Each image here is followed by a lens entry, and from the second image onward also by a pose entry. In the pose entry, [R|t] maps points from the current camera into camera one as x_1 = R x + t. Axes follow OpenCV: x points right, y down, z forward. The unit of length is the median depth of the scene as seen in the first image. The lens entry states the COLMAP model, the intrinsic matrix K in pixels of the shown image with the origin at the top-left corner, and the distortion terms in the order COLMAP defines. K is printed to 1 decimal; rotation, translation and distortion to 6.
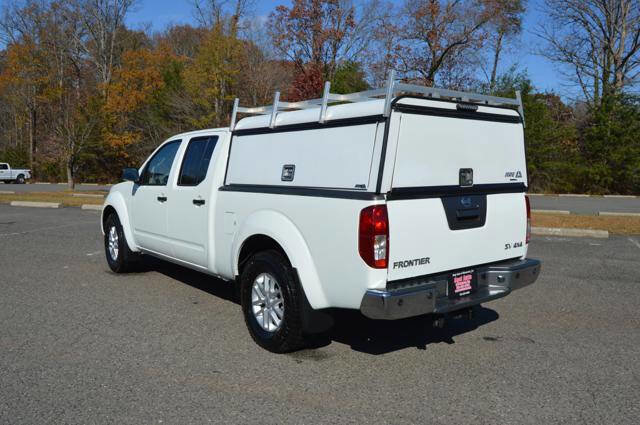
lens RADIAL K [[556.1, 0, 331.4], [0, 556.1, 205.2], [0, 0, 1]] dist [-0.069104, 0.012470]
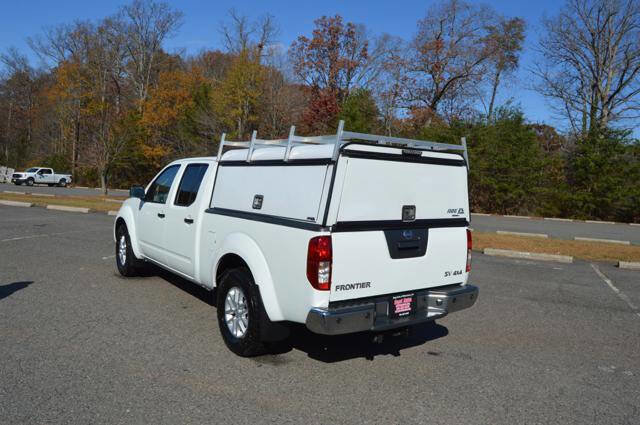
lens RADIAL K [[505.4, 0, 329.2], [0, 505.4, 209.2], [0, 0, 1]] dist [-0.072346, 0.000354]
pose [[0.998694, 0.042821, -0.027858, 0.103872], [-0.043242, 0.998957, -0.014681, -0.035135], [0.027201, 0.015866, 0.999504, -0.050238]]
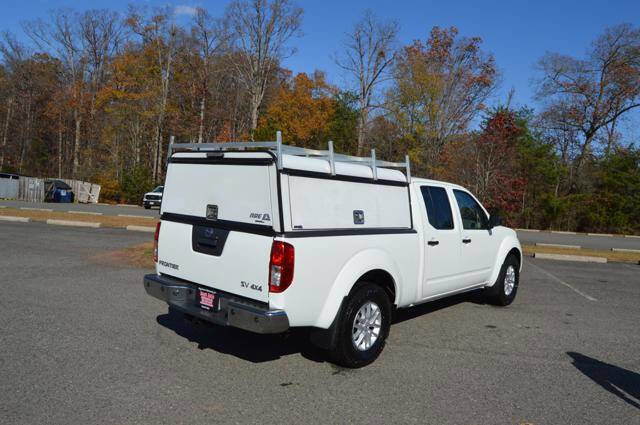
lens RADIAL K [[508.5, 0, 322.1], [0, 508.5, 206.7], [0, 0, 1]] dist [-0.090299, 0.031658]
pose [[0.180497, 0.045345, -0.982530, 1.340807], [-0.133141, 0.990869, 0.021271, -0.114967], [0.974523, 0.126975, 0.184886, 1.000461]]
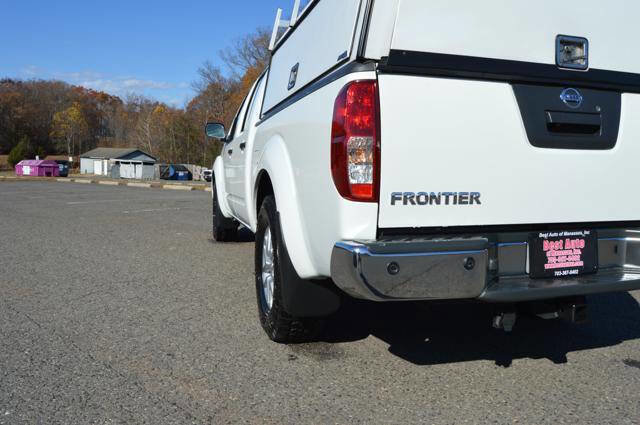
lens RADIAL K [[508.5, 0, 325.5], [0, 508.5, 207.7], [0, 0, 1]] dist [-0.090299, 0.031658]
pose [[0.924222, 0.030341, -0.380648, 0.203792], [-0.031892, 0.999489, 0.002234, 0.101709], [0.380521, 0.010075, 0.924717, 0.460331]]
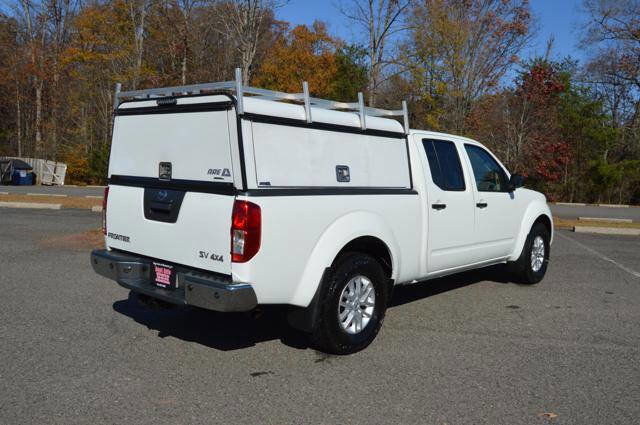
lens RADIAL K [[596.2, 0, 323.4], [0, 596.2, 205.6], [0, 0, 1]] dist [-0.066315, 0.000000]
pose [[0.169158, 0.075793, -0.982670, 1.326962], [-0.107942, 0.992466, 0.057967, -0.079596], [0.979660, 0.096266, 0.176065, 1.068503]]
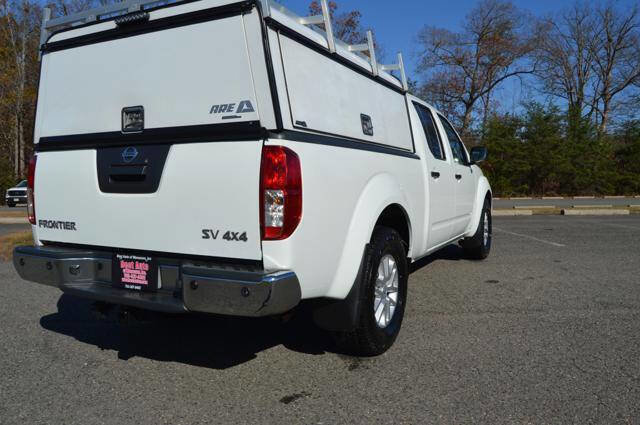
lens RADIAL K [[508.5, 0, 323.2], [0, 508.5, 209.0], [0, 0, 1]] dist [-0.090299, 0.031658]
pose [[0.403360, 0.053938, -0.913450, 0.894265], [-0.066153, 0.997368, 0.029682, 0.026393], [0.912647, 0.048455, 0.405866, 0.942163]]
